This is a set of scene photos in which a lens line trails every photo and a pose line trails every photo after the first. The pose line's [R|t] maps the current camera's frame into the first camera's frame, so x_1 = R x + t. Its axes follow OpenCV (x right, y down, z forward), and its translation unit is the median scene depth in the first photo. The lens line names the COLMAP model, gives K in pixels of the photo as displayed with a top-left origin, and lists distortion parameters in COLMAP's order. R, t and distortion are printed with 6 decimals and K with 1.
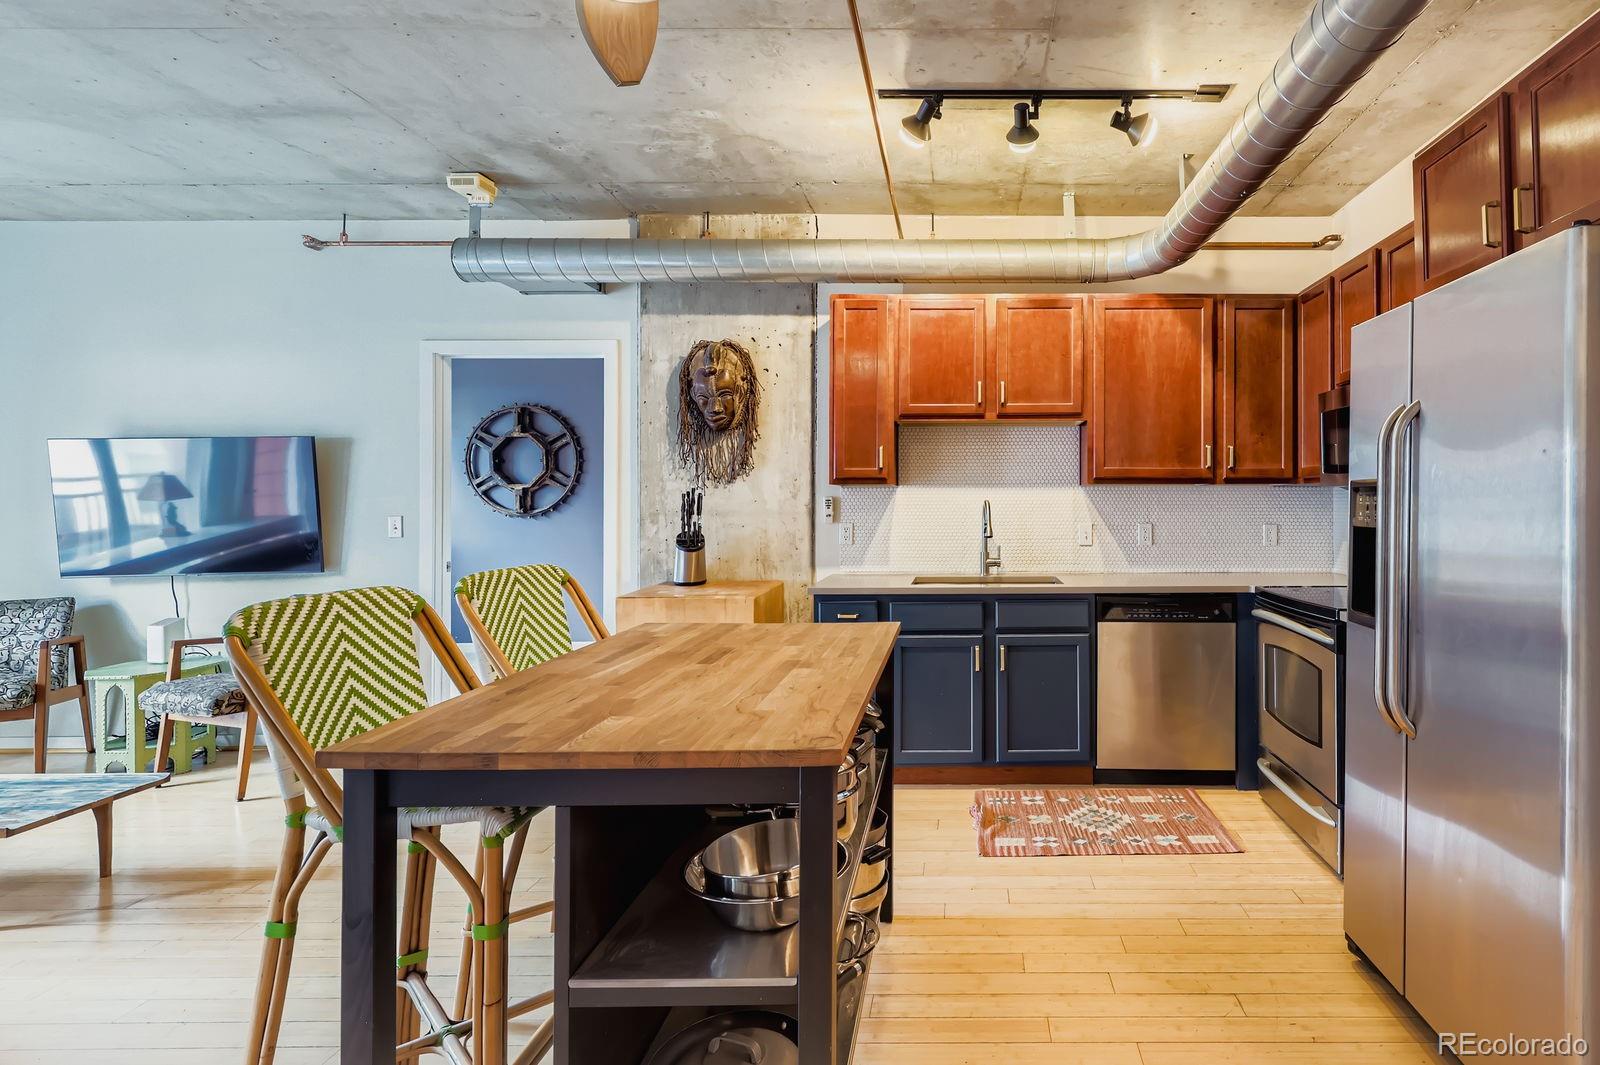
lens RADIAL K [[797.8, 0, 949.6], [0, 797.8, 497.3], [0, 0, 1]] dist [0.011534, -0.001183]
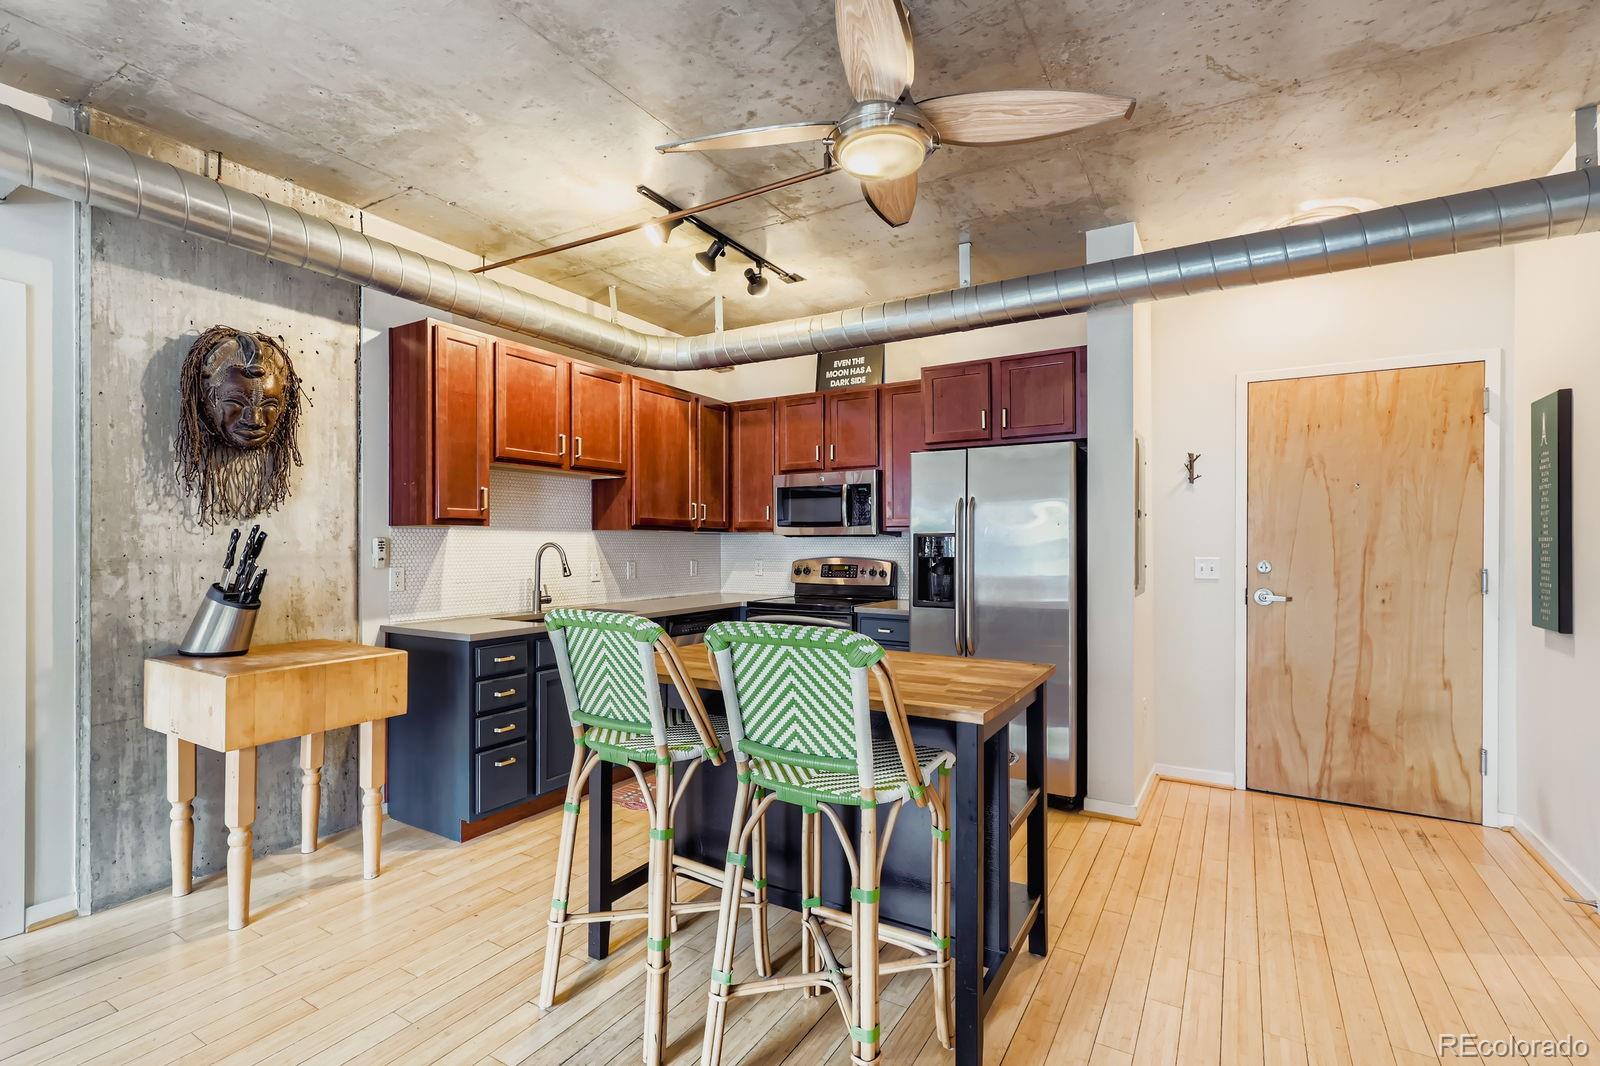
lens RADIAL K [[743.5, 0, 804.5], [0, 743.5, 544.1], [0, 0, 1]] dist [0.003491, -0.002512]
pose [[0.500072, 0.002826, 0.865979, -0.626130], [-0.007017, 0.999975, 0.000789, 0.002161], [-0.865955, -0.006472, 0.500079, 0.183541]]
